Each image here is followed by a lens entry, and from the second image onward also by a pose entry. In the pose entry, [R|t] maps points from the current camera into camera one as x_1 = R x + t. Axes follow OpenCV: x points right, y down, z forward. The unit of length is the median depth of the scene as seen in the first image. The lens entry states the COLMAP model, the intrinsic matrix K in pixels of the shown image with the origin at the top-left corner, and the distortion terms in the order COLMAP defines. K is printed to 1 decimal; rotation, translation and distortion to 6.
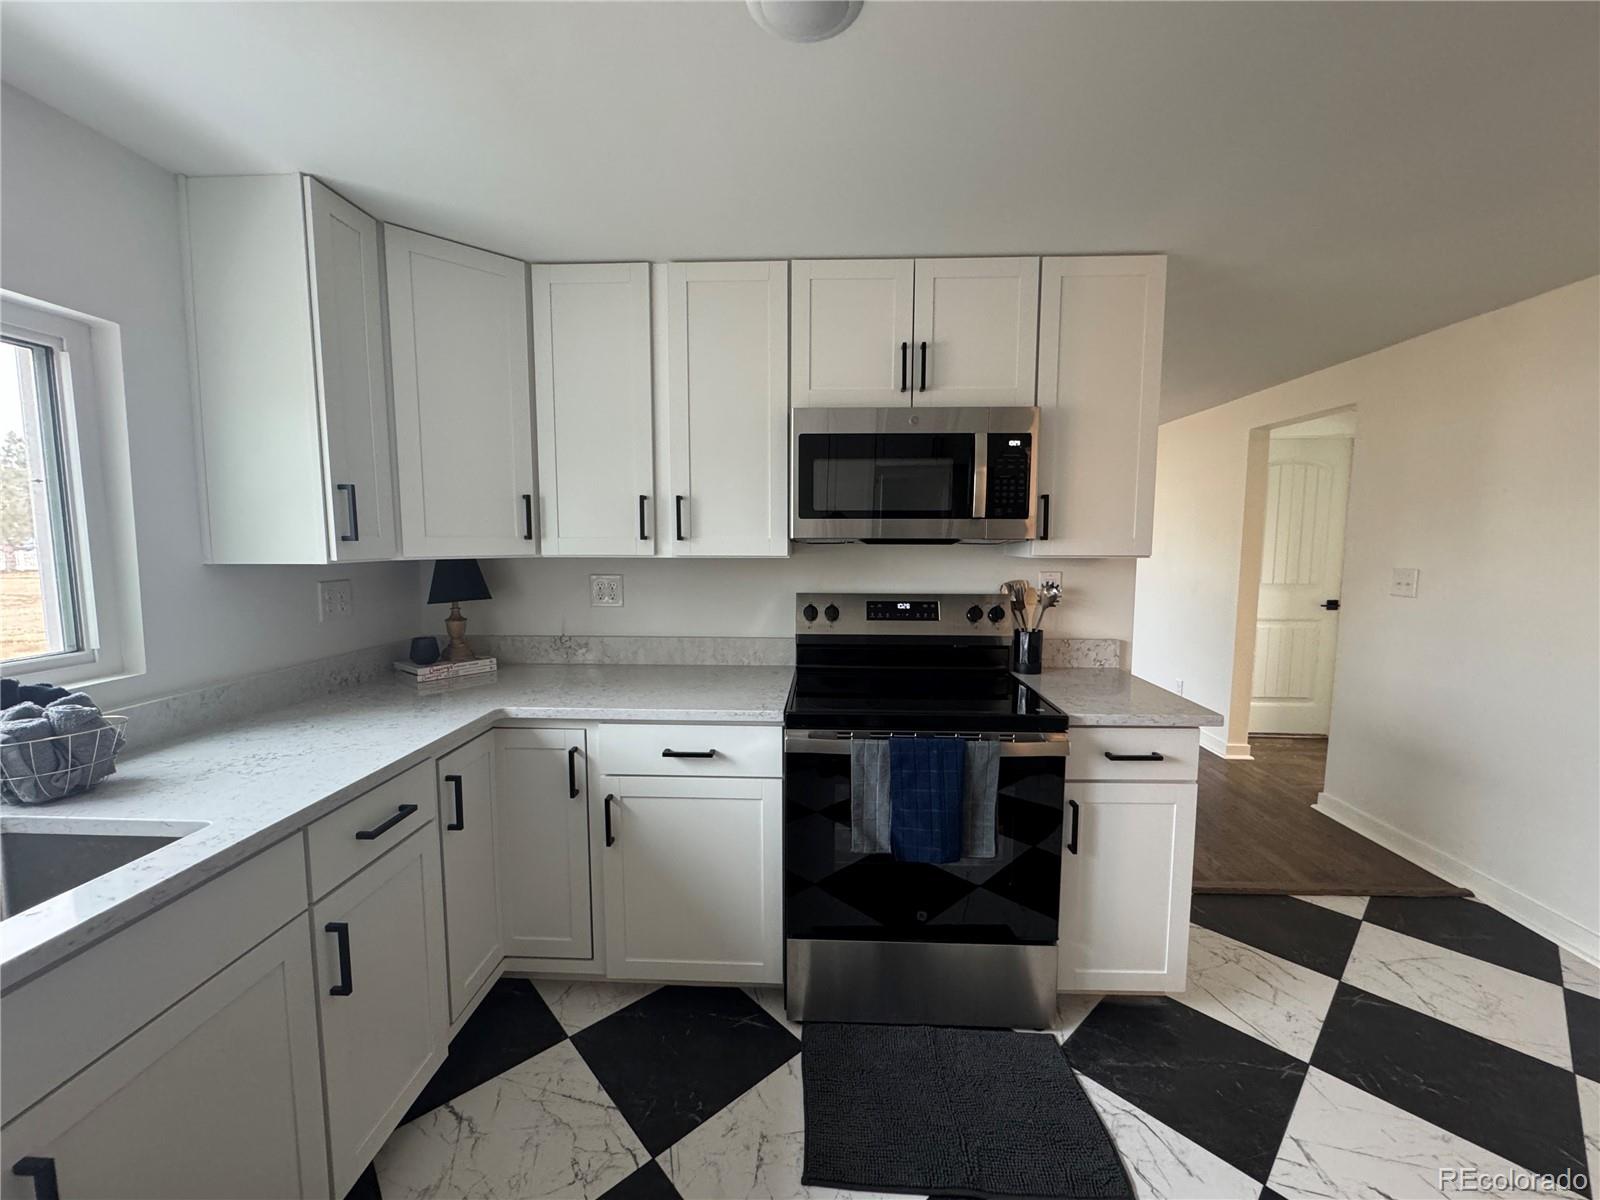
lens RADIAL K [[641.5, 0, 800.0], [0, 641.5, 600.0], [0, 0, 1]] dist [0.000122, 0.000129]
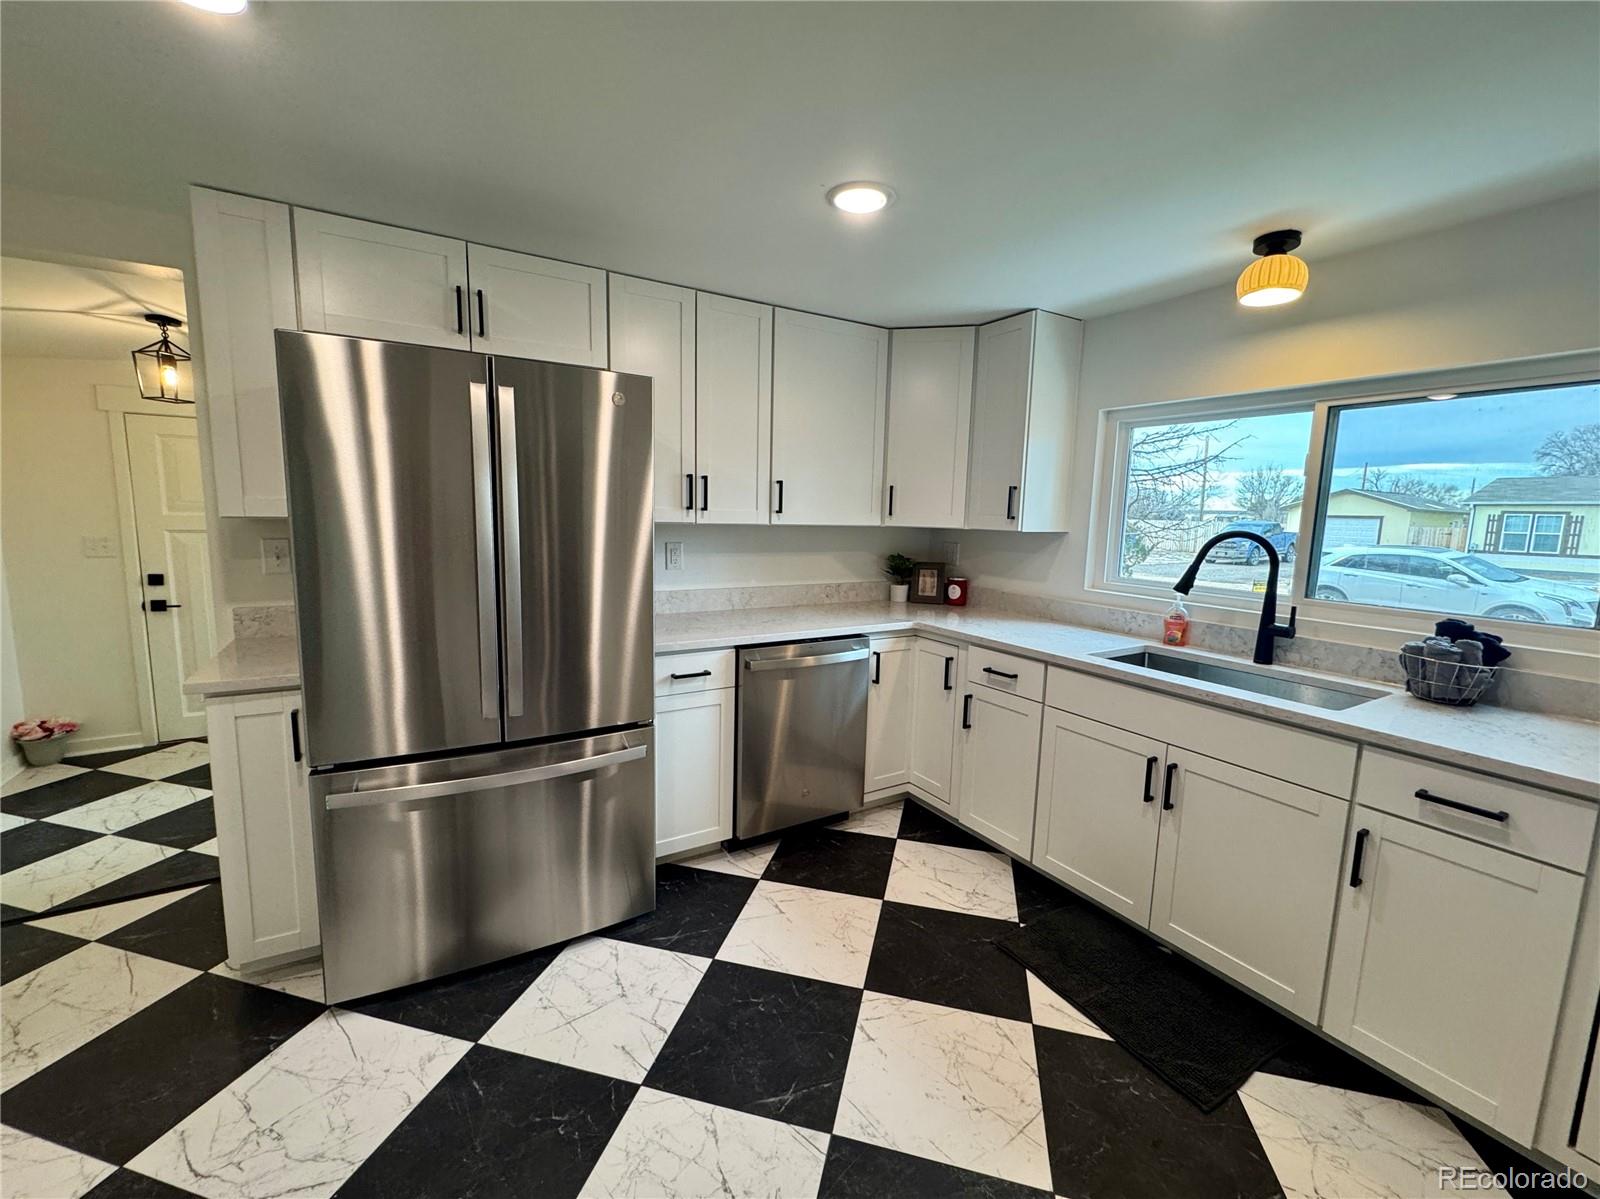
lens RADIAL K [[652.8, 0, 804.0], [0, 652.8, 596.6], [0, 0, 1]] dist [-0.001112, 0.000123]
pose [[-0.830260, 0.051097, -0.555029, 0.565300], [-0.080220, 0.974467, 0.209712, -0.084836], [0.551573, 0.218641, -0.804962, 0.833737]]
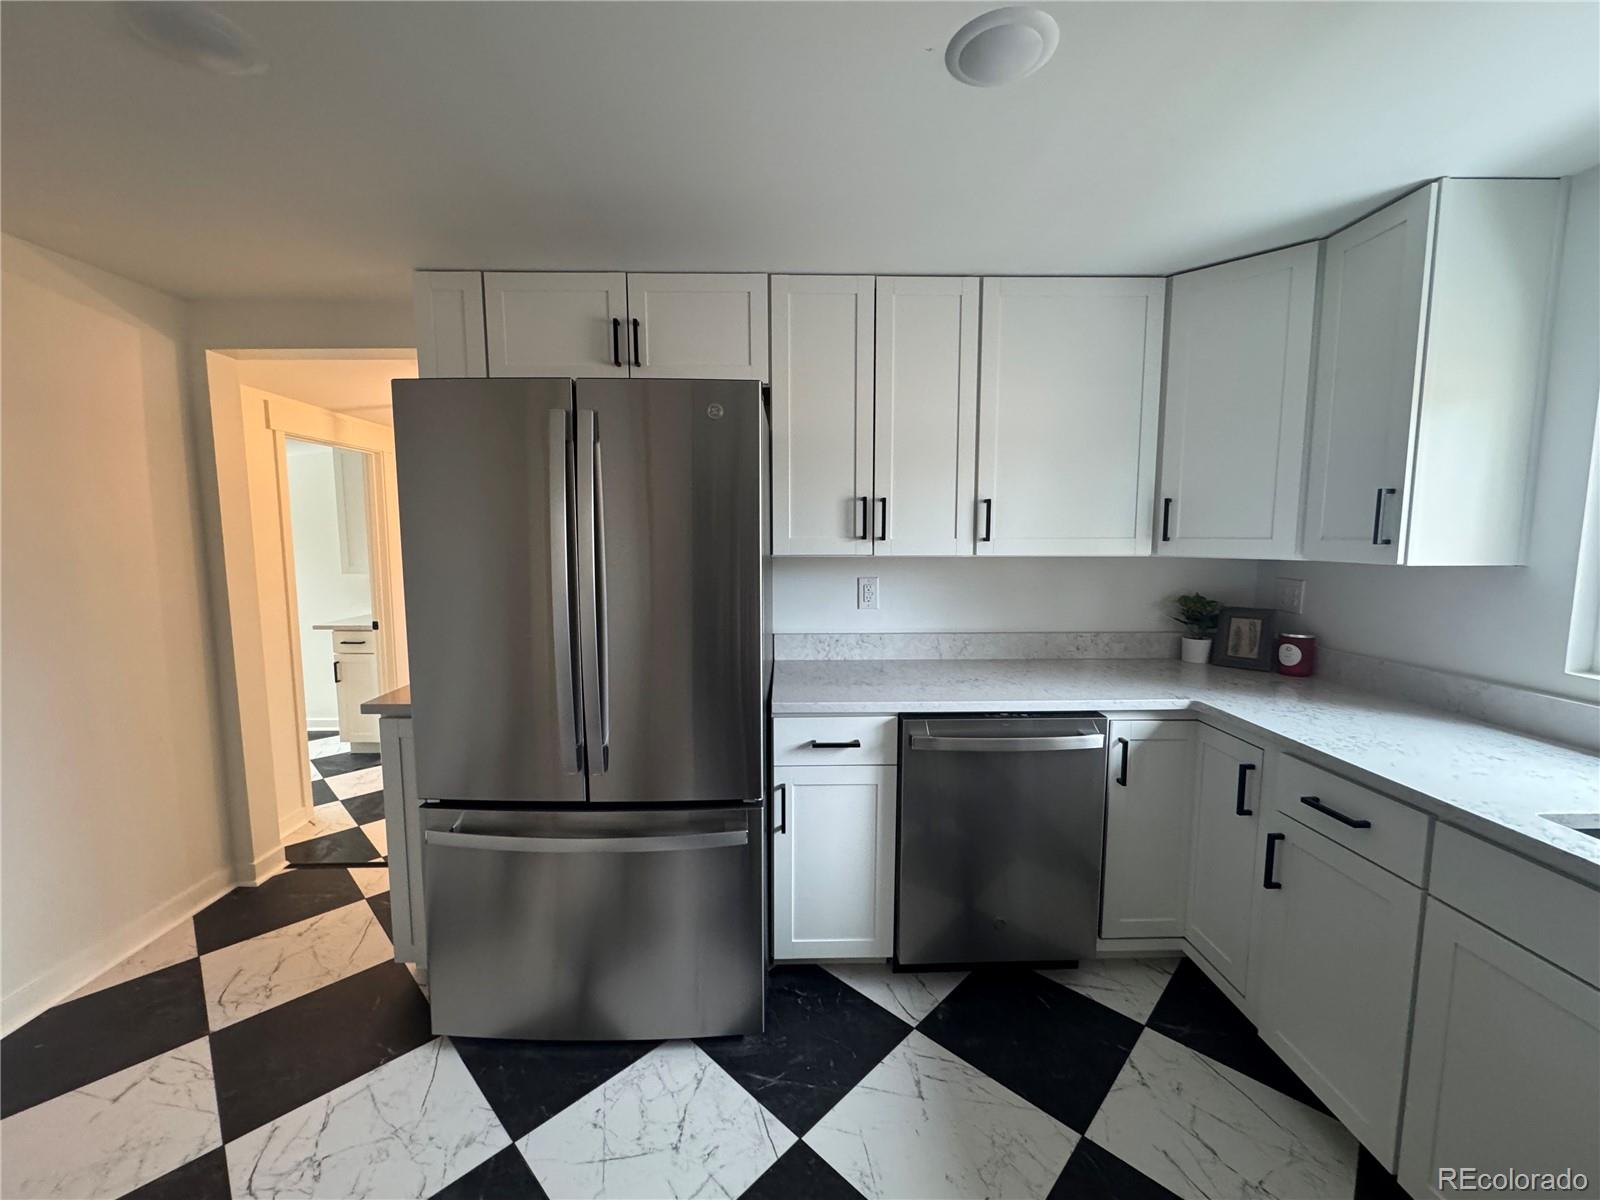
lens RADIAL K [[640.6, 0, 797.7], [0, 640.6, 597.0], [0, 0, 1]] dist [-0.005414, -0.000270]
pose [[-0.997626, 0.005073, -0.068671, 0.191740], [-0.008484, 0.980625, 0.195709, -0.074881], [0.068333, 0.195827, -0.978255, 0.661558]]
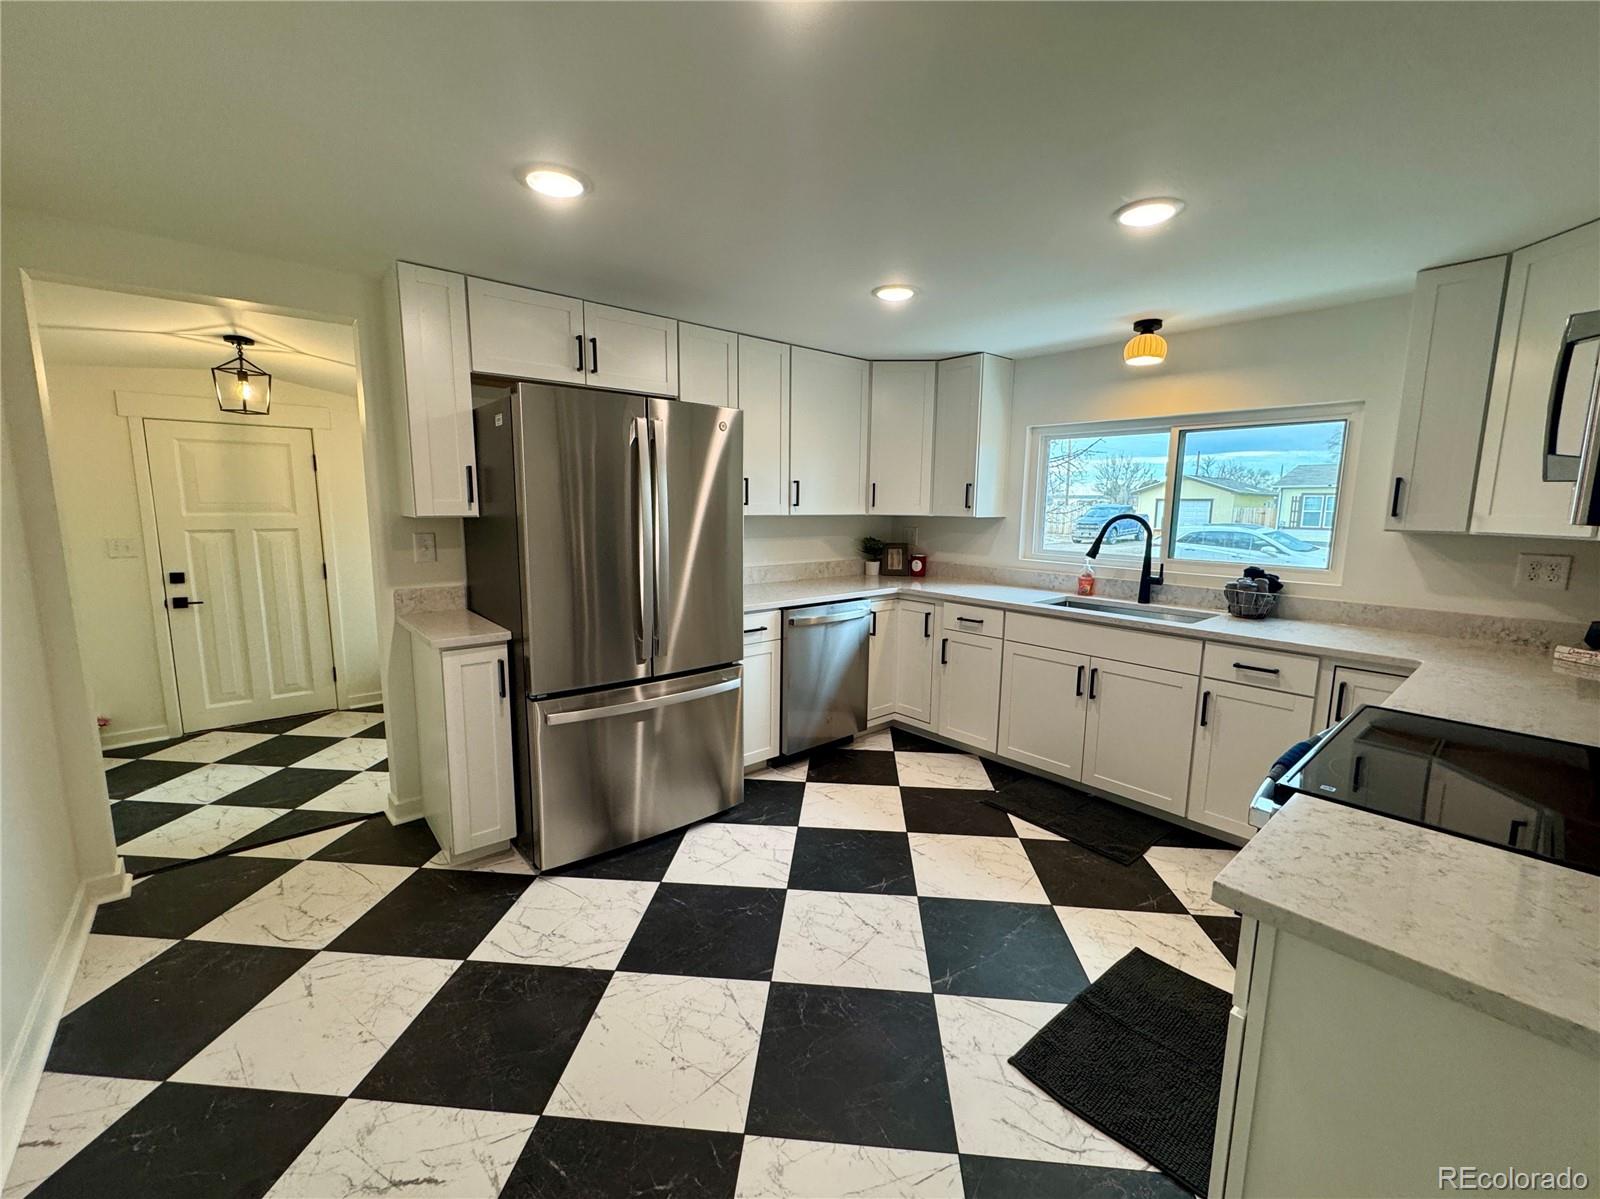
lens RADIAL K [[652.8, 0, 804.0], [0, 652.8, 596.6], [0, 0, 1]] dist [-0.001112, 0.000123]
pose [[-0.726144, 0.089608, -0.681678, 1.073788], [-0.079516, 0.973872, 0.212720, -0.103120], [0.682929, 0.208670, -0.700046, 0.965617]]
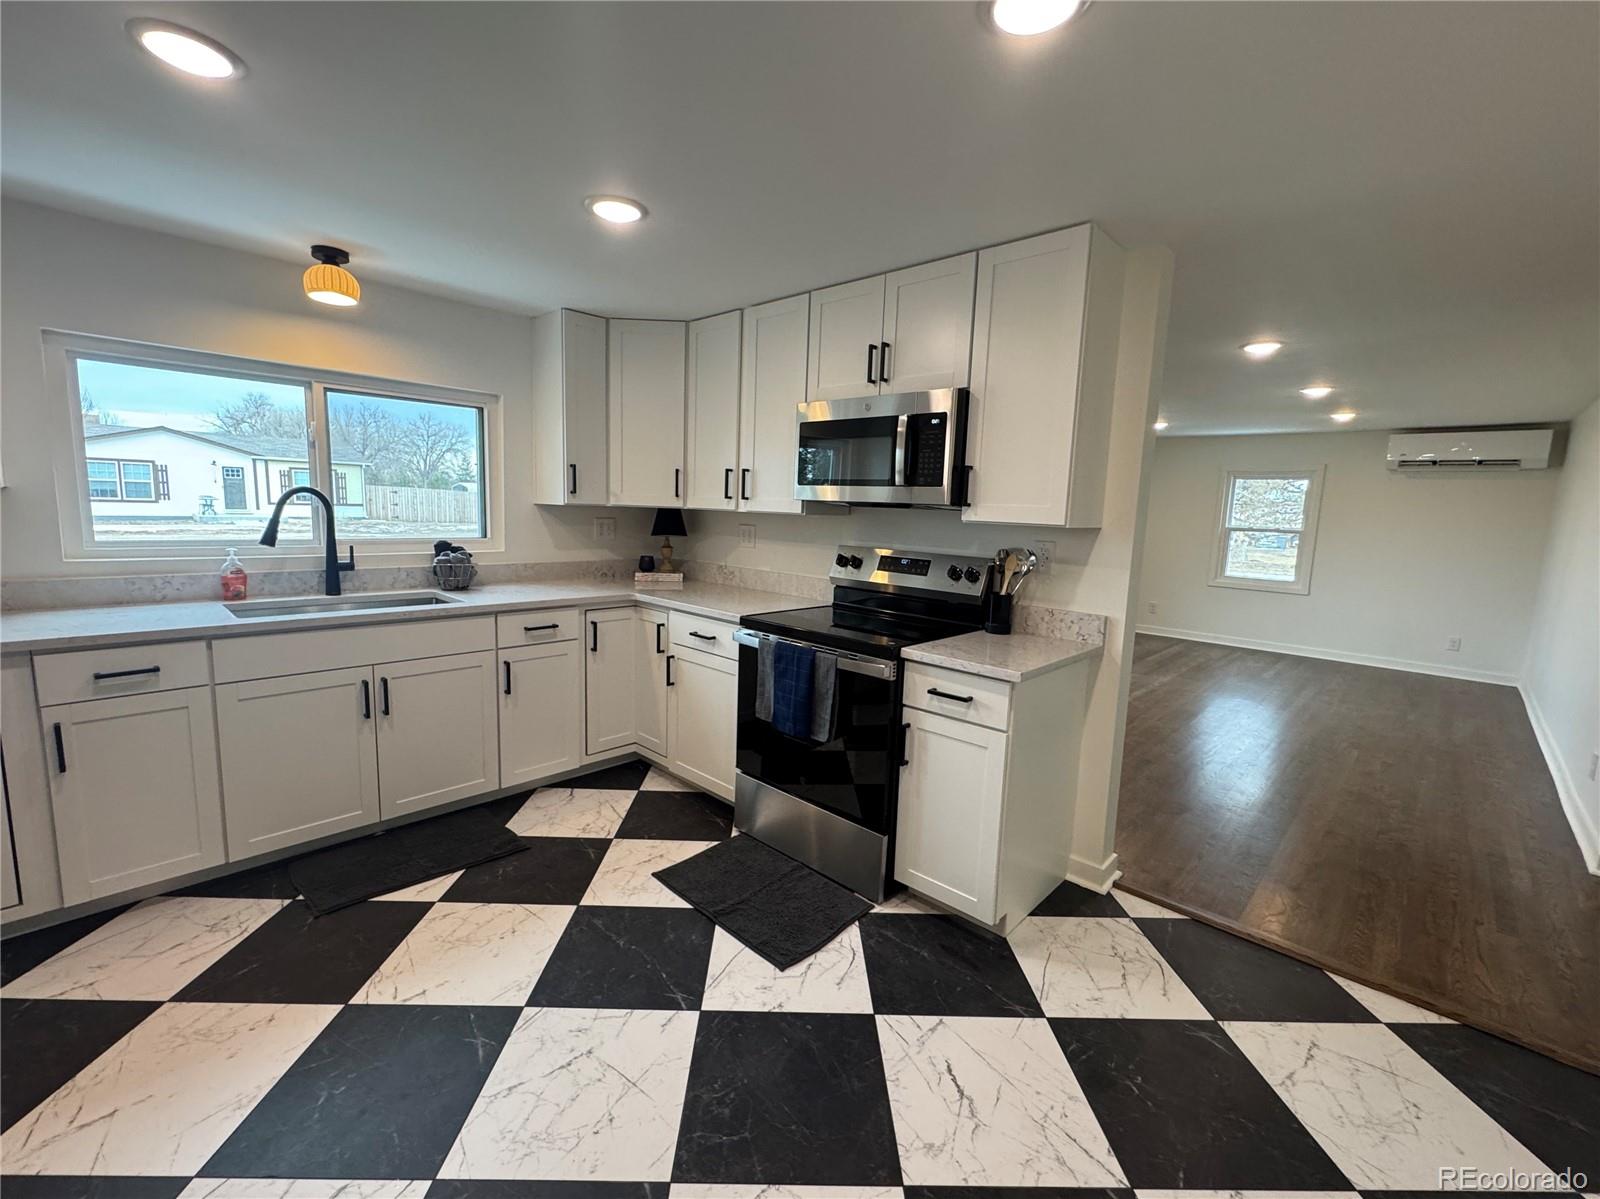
lens RADIAL K [[675.8, 0, 800.0], [0, 675.8, 599.5], [0, 0, 1]] dist [-0.001336, -0.000108]
pose [[0.752913, 0.118247, -0.647410, 0.970495], [-0.100410, 0.992849, 0.064567, 0.020990], [0.650416, 0.016393, 0.759402, -0.081727]]
